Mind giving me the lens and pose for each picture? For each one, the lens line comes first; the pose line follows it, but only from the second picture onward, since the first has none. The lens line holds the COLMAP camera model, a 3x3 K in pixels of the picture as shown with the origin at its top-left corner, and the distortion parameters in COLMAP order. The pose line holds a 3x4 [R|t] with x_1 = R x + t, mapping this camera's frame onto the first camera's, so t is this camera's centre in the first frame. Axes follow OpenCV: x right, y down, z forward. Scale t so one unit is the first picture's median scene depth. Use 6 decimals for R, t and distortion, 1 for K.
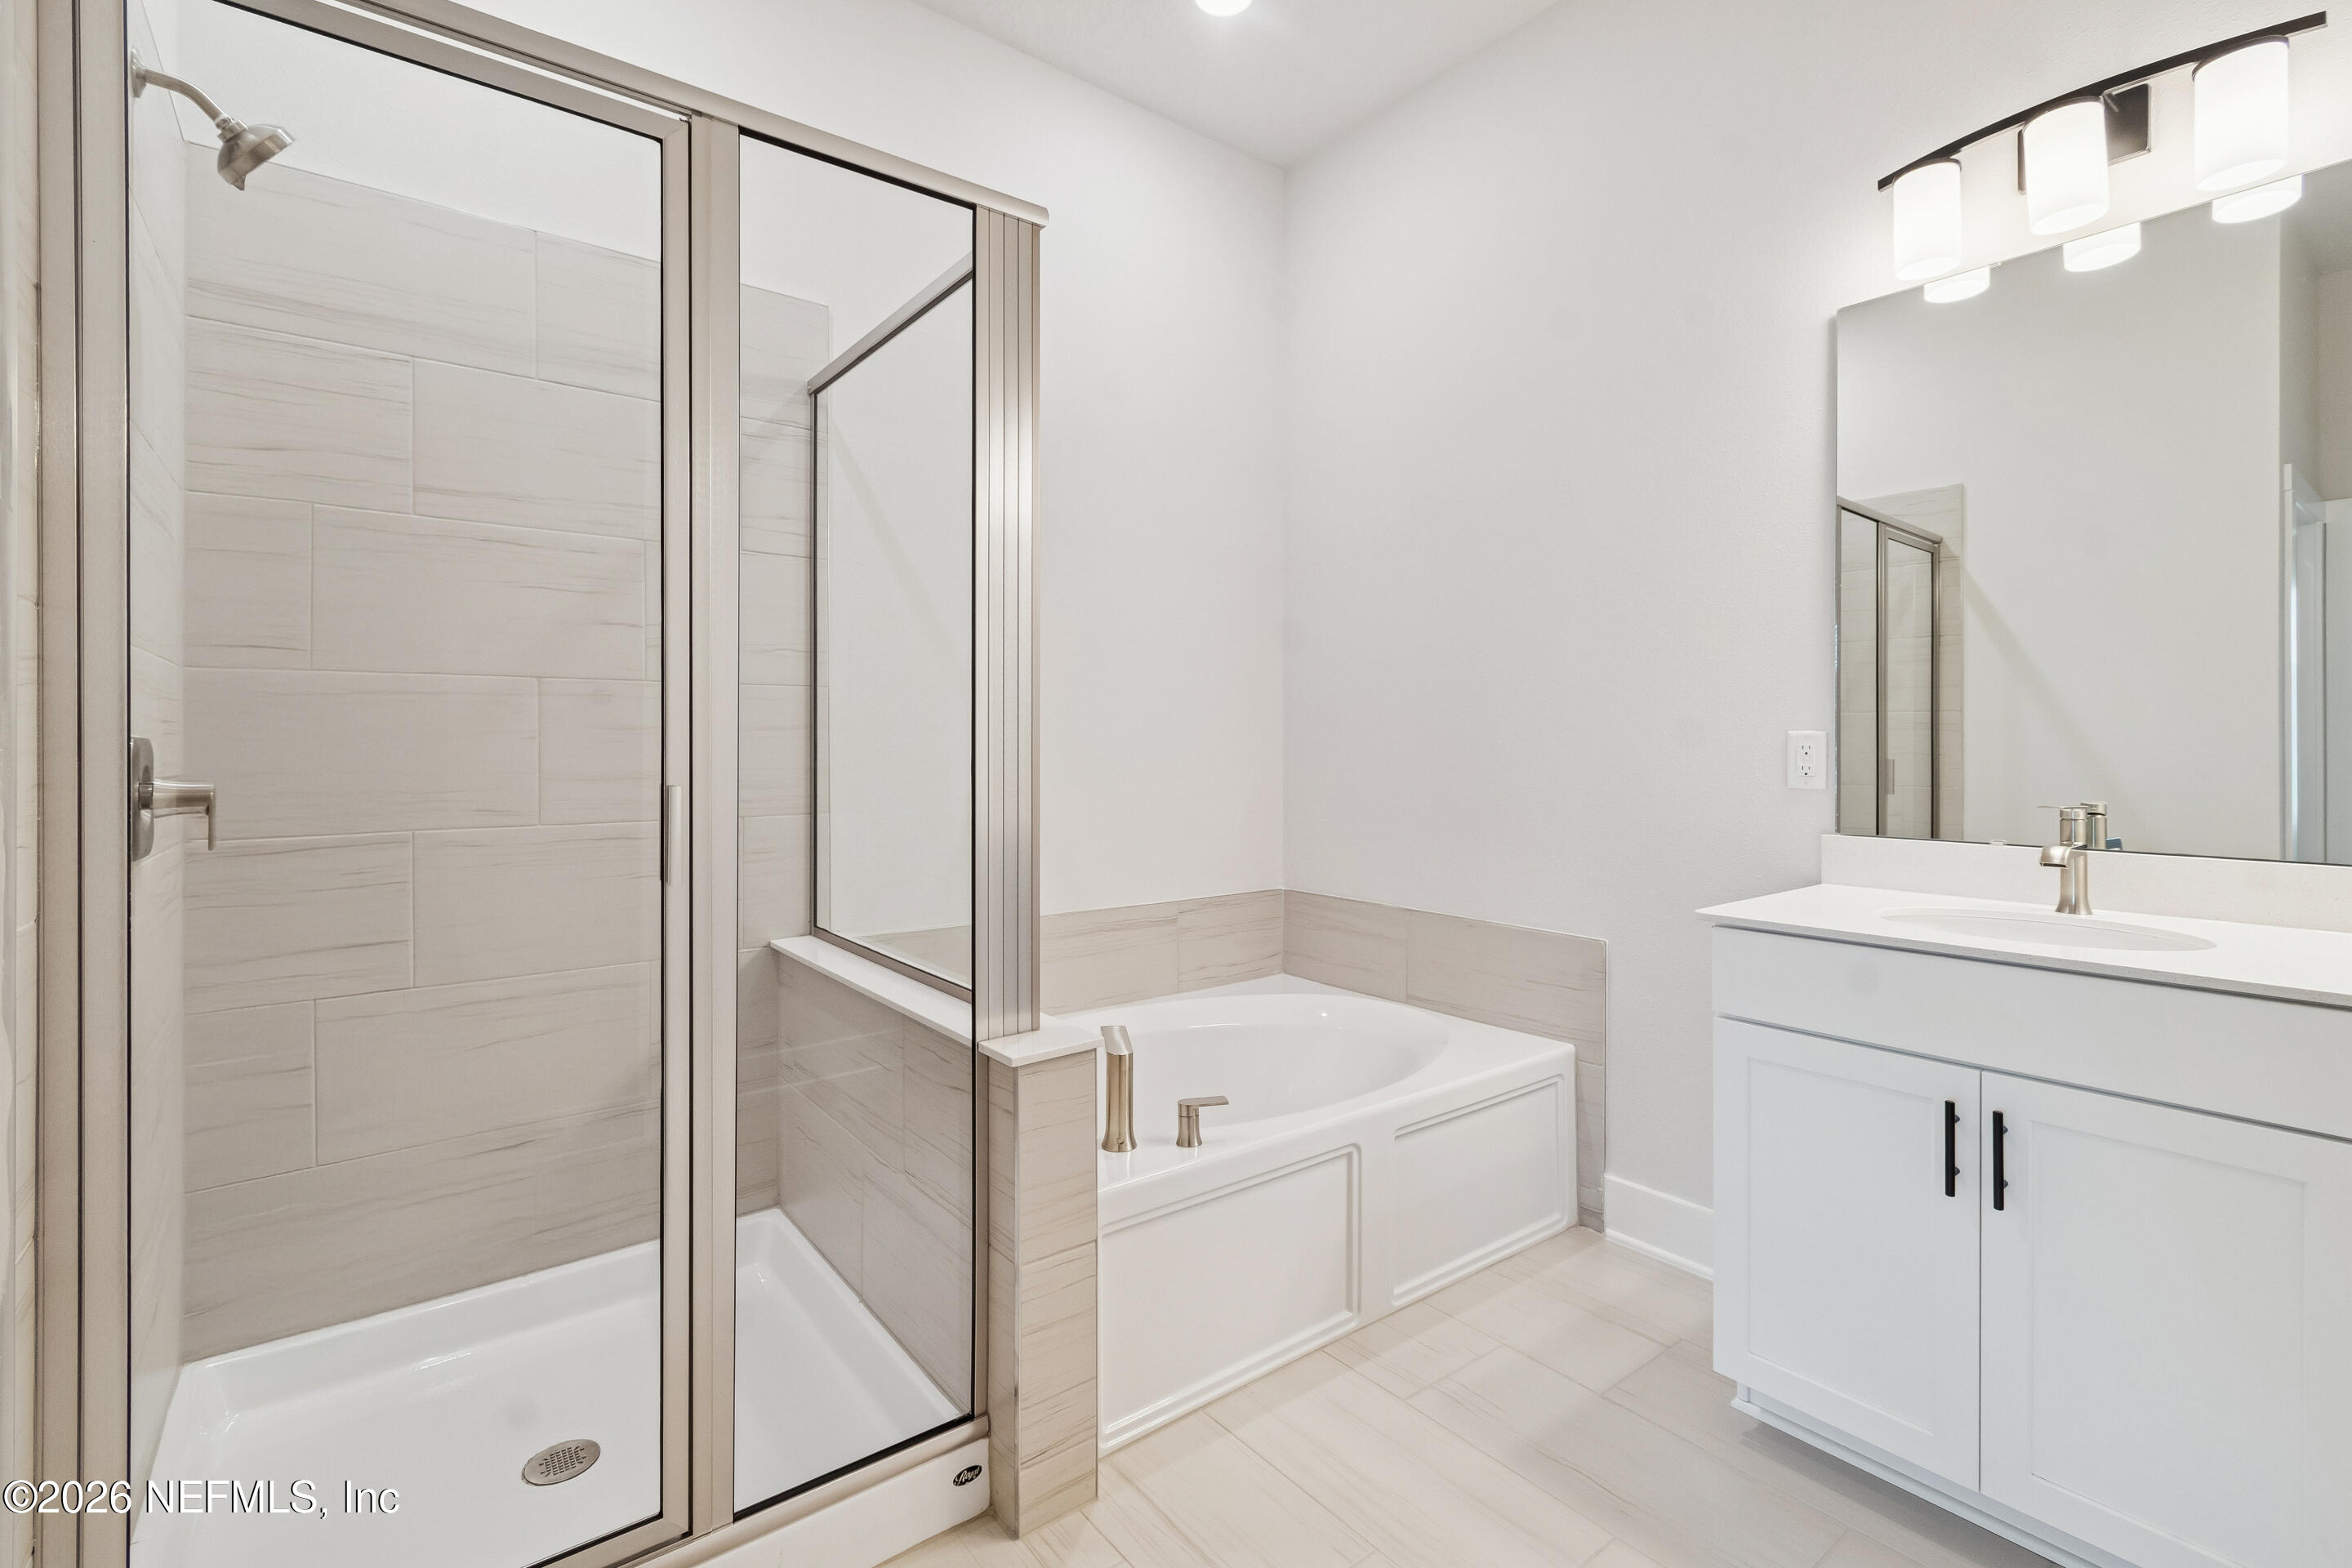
lens RADIAL K [[1049.4, 0, 1167.1], [0, 1049.4, 747.9], [0, 0, 1]] dist [0.001291, 0.000225]
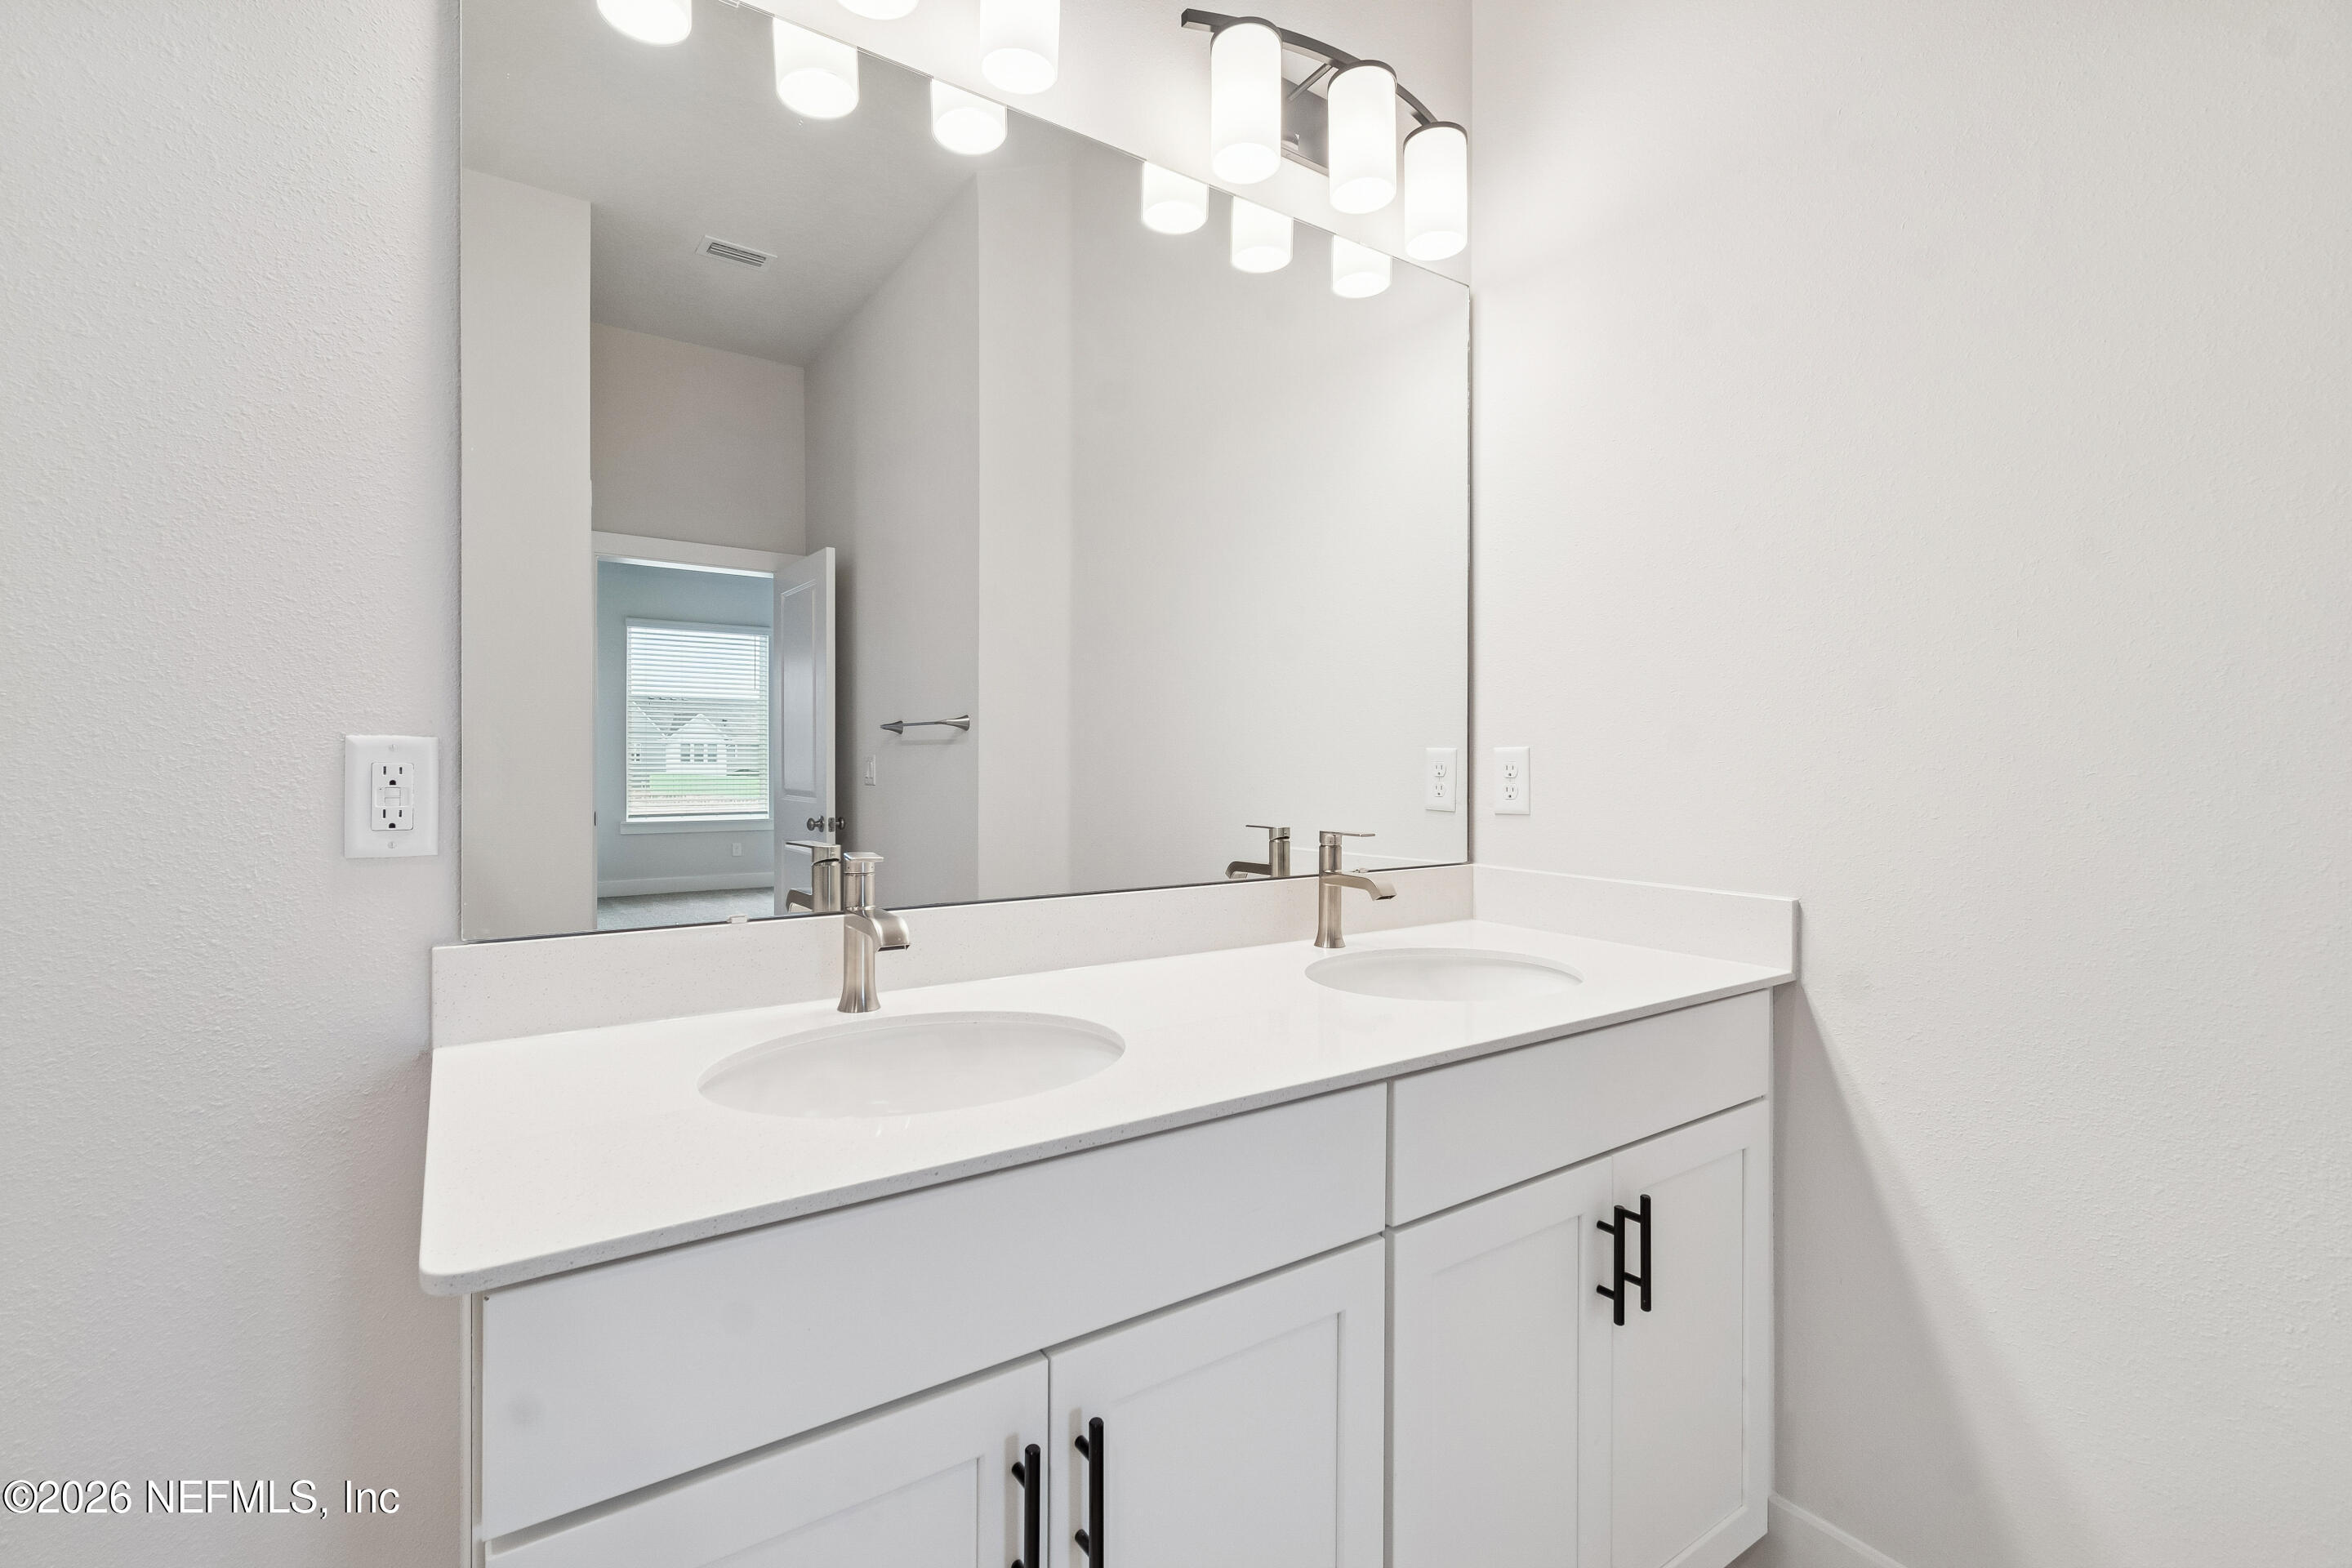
lens RADIAL K [[1049.4, 0, 1167.1], [0, 1049.4, 747.9], [0, 0, 1]] dist [0.001291, 0.000225]
pose [[0.050856, 0.003109, 0.998701, 0.159078], [0.002272, 0.999992, -0.003229, -0.007743], [-0.998703, 0.002433, 0.050849, 0.635487]]
